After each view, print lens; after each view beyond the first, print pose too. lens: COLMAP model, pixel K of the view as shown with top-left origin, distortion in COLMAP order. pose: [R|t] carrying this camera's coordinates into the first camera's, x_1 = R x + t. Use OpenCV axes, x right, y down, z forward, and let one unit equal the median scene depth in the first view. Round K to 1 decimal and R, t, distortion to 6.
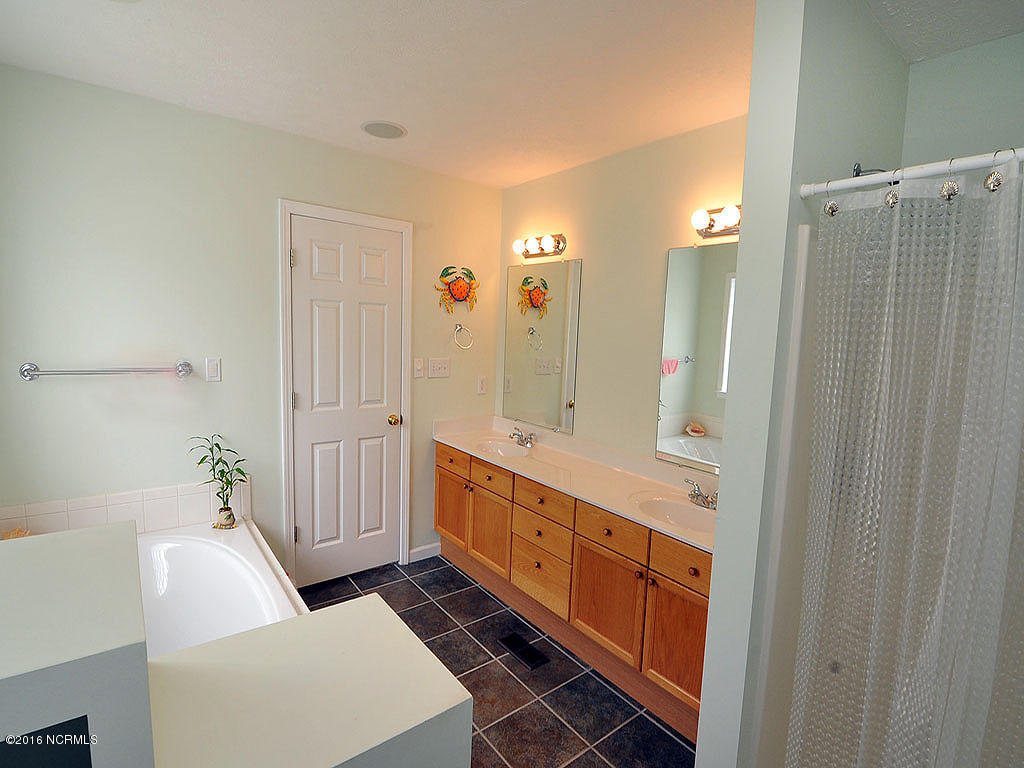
lens RADIAL K [[497.0, 0, 513.1], [0, 497.0, 383.7], [0, 0, 1]] dist [-0.003826, -0.001343]
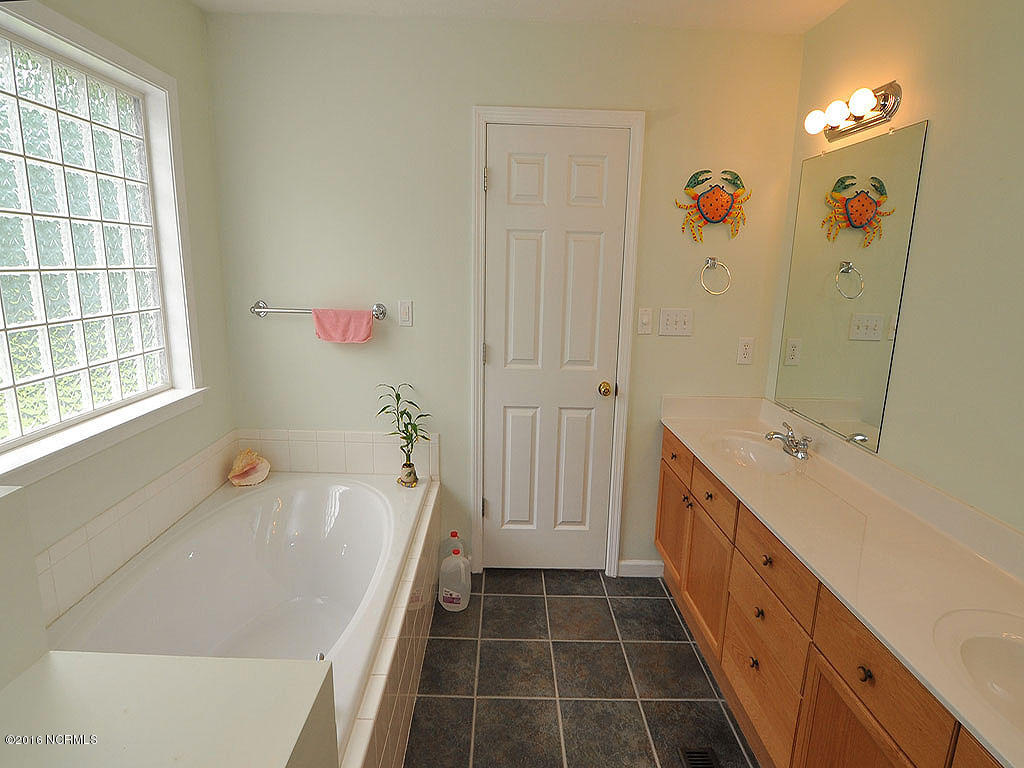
lens RADIAL K [[546.1, 0, 515.6], [0, 546.1, 373.9], [0, 0, 1]] dist [-0.005622, -0.004074]
pose [[0.802761, 0.099474, -0.587945, 0.135609], [-0.058472, 0.994367, 0.088400, -0.014728], [0.593427, -0.036585, 0.804056, 0.260532]]
